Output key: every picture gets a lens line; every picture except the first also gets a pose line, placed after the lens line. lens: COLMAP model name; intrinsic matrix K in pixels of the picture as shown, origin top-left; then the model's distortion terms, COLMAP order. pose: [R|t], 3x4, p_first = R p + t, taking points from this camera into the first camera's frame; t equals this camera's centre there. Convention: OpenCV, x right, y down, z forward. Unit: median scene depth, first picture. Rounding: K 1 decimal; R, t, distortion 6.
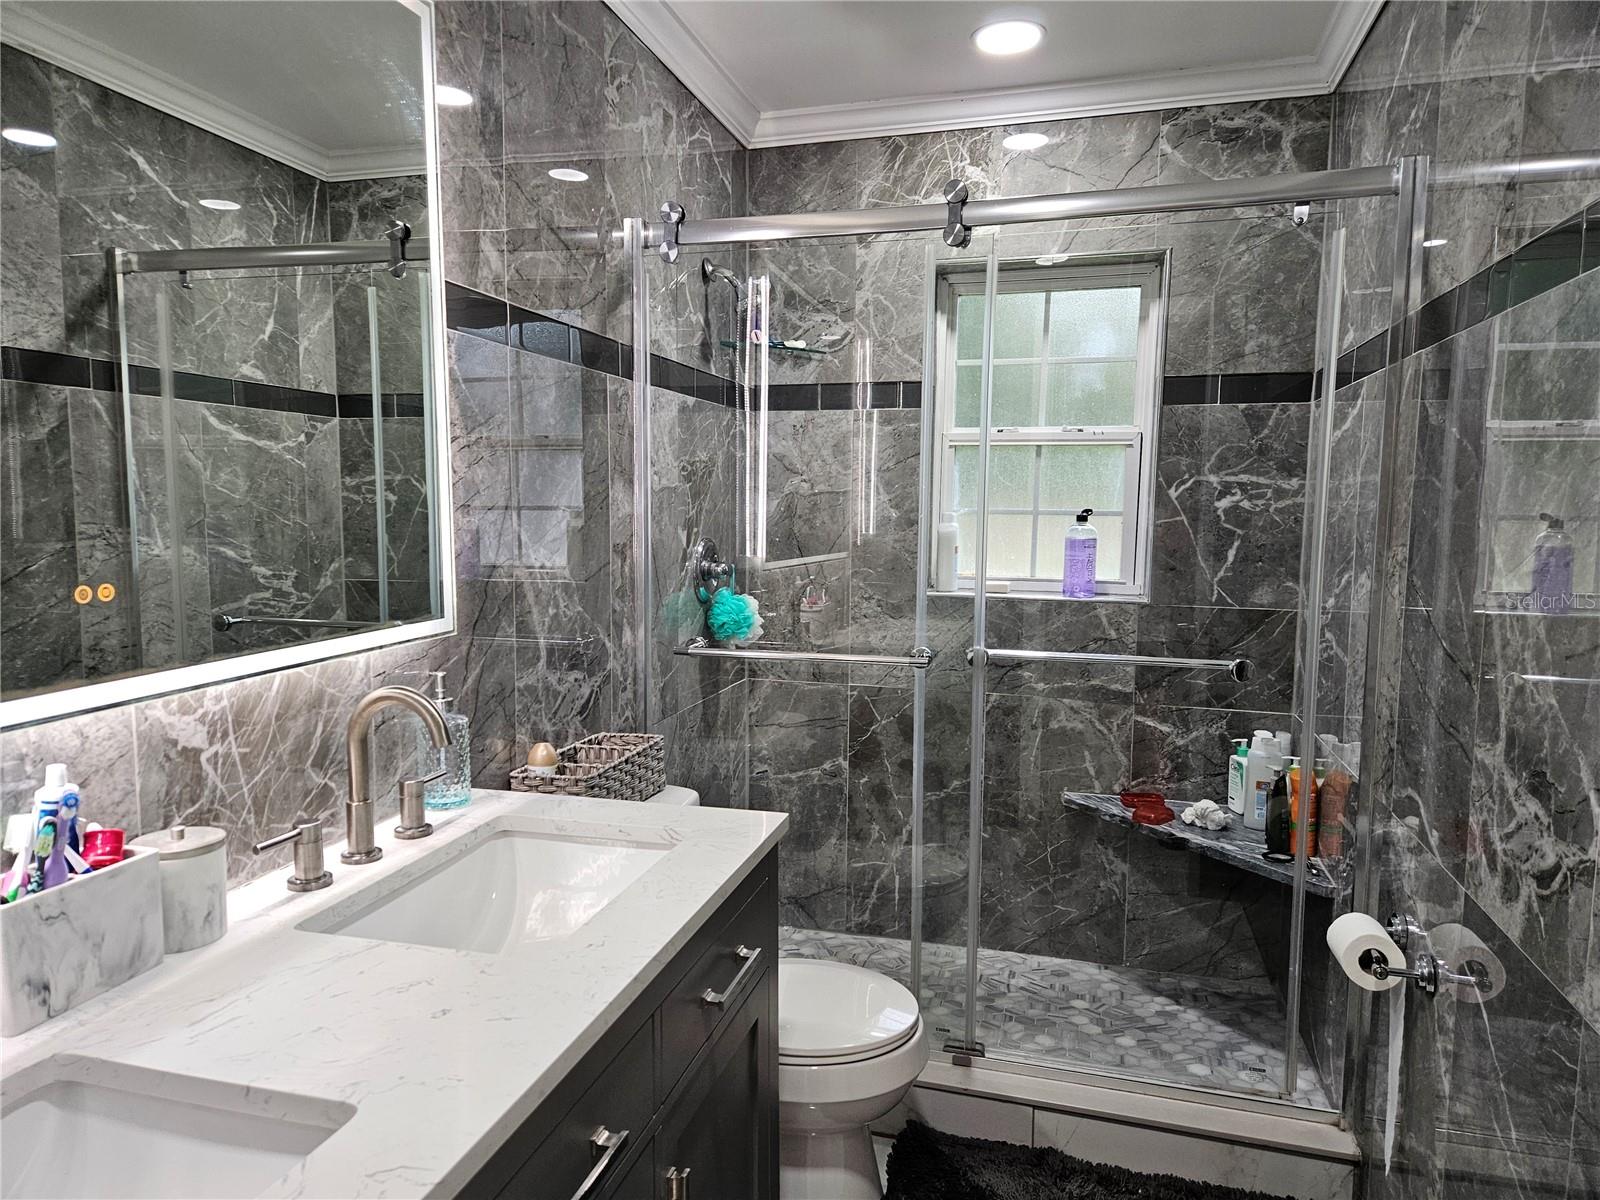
lens RADIAL K [[1062.3, 0, 784.1], [0, 1062.3, 598.9], [0, 0, 1]] dist [0.070834, -0.055890]
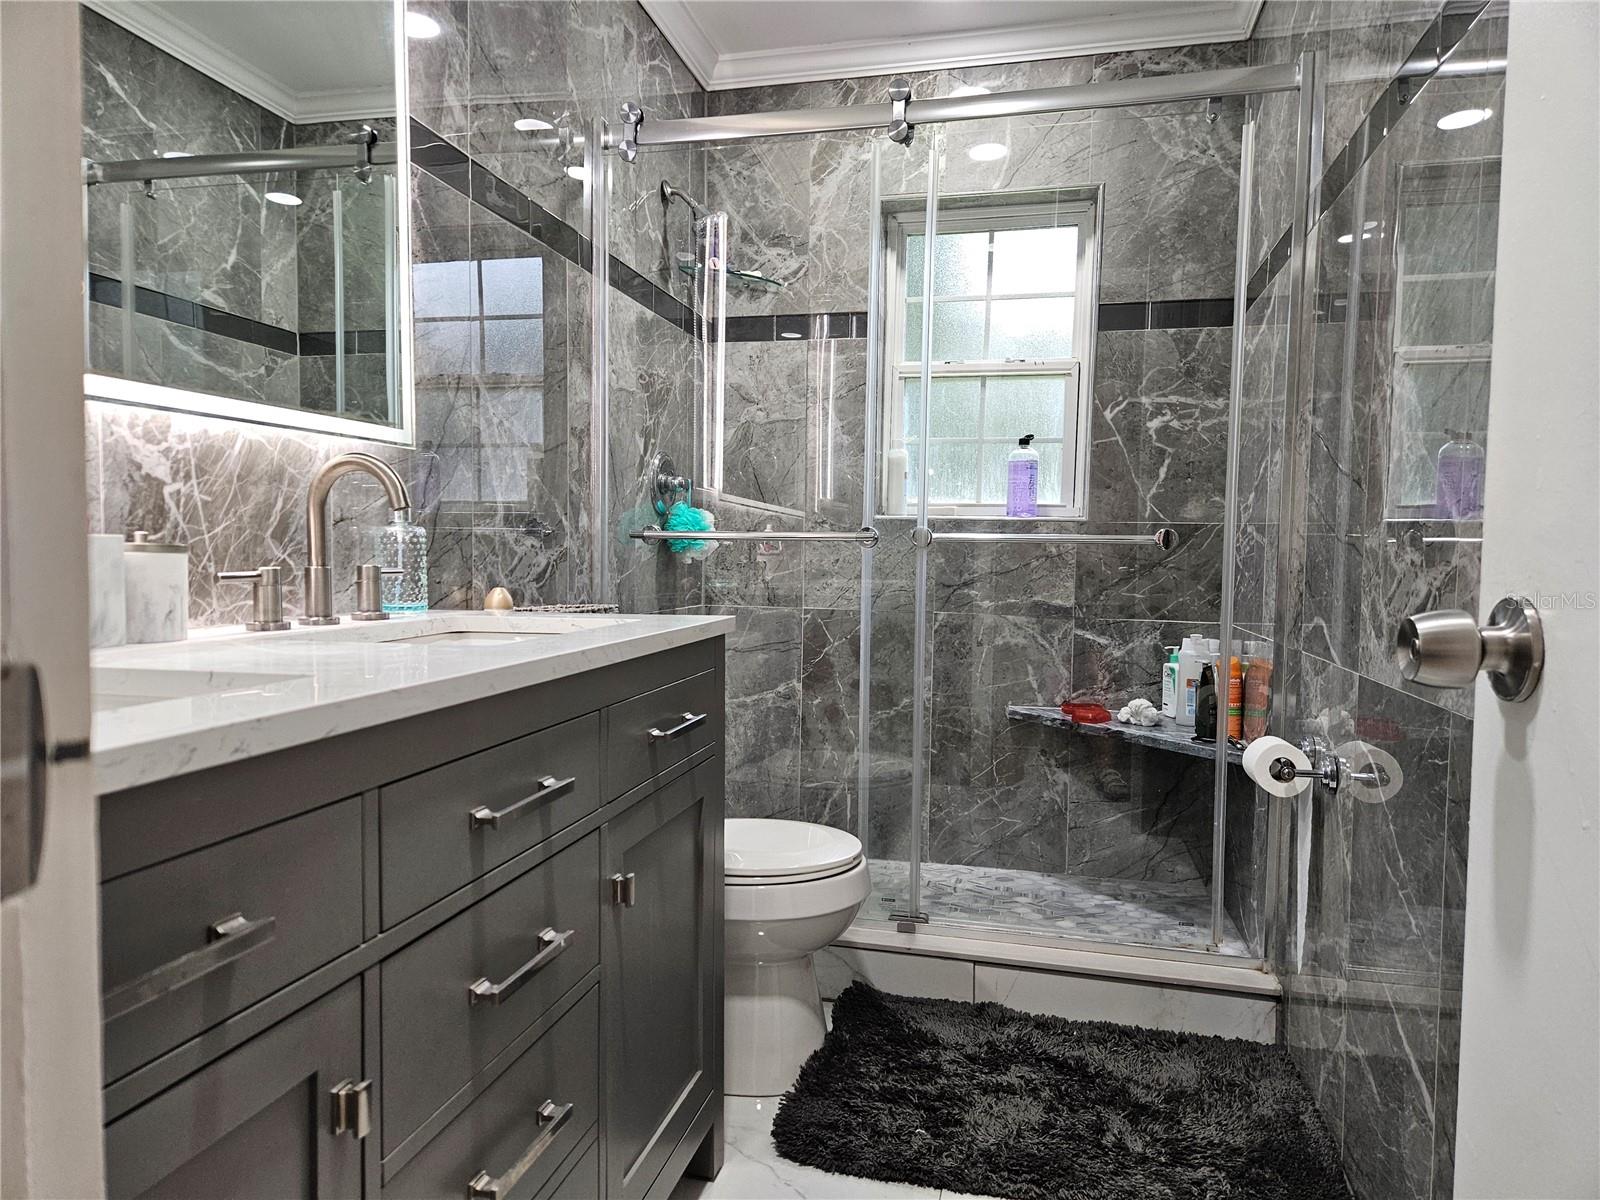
lens RADIAL K [[1062.3, 0, 798.7], [0, 1062.3, 603.5], [0, 0, 1]] dist [0.070834, -0.055890]
pose [[0.998889, 0.005538, 0.046802, 0.010310], [-0.003349, 0.998903, -0.046713, 0.140971], [-0.047010, 0.046504, 0.997811, -0.028823]]
